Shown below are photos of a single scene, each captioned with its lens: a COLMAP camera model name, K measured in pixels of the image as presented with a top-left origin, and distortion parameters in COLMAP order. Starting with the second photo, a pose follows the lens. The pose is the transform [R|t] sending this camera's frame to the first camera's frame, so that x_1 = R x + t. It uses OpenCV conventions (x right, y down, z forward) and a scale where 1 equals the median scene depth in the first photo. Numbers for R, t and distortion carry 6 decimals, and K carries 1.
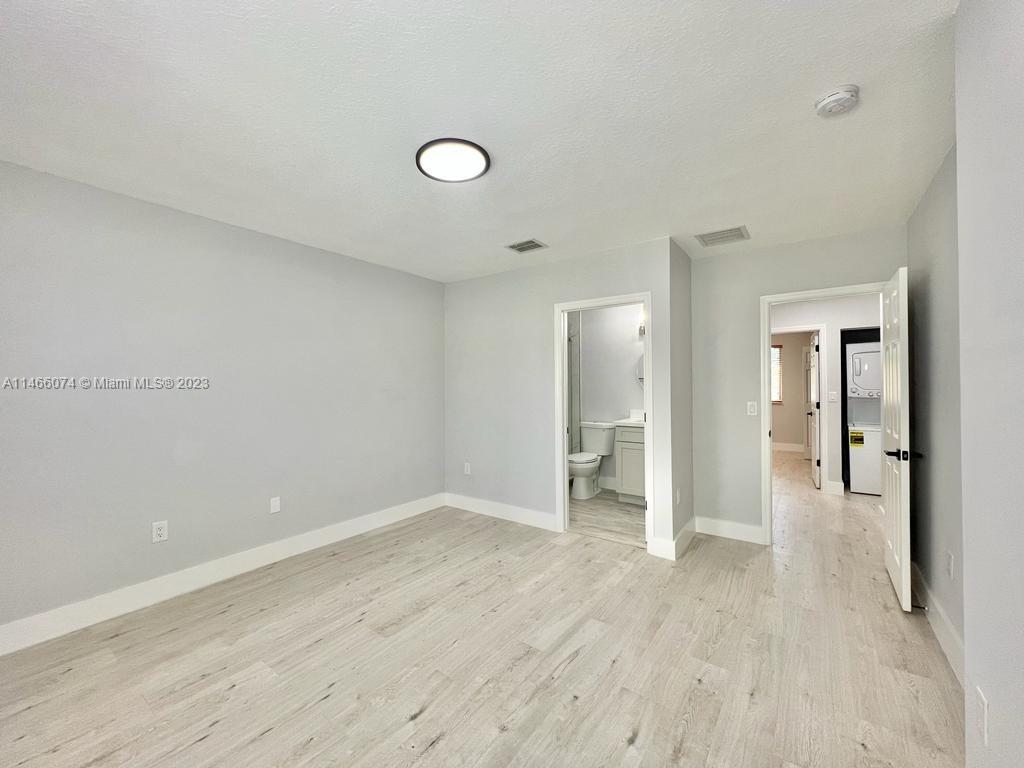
lens RADIAL K [[415.3, 0, 513.2], [0, 415.3, 381.1], [0, 0, 1]] dist [0.001978, 0.000002]
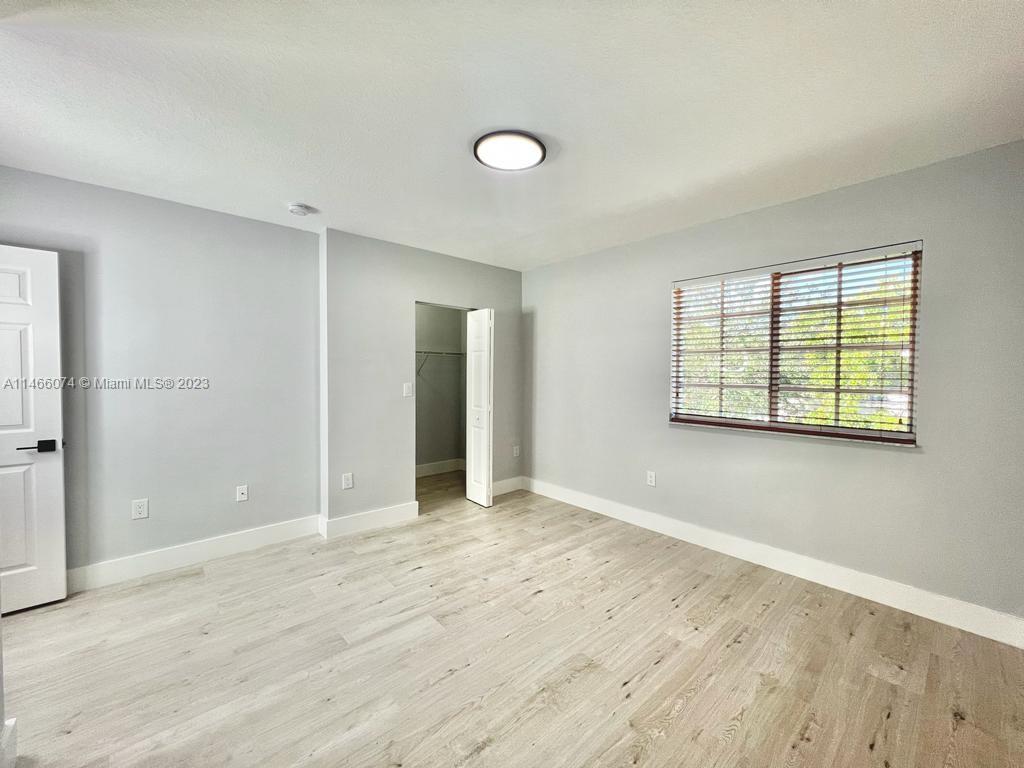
lens RADIAL K [[415.3, 0, 513.2], [0, 415.3, 381.1], [0, 0, 1]] dist [0.001978, 0.000002]
pose [[-0.978671, -0.003772, 0.205400, -0.362422], [-0.000186, 0.999847, 0.017472, 0.012716], [-0.205434, 0.017061, -0.978522, 1.998819]]
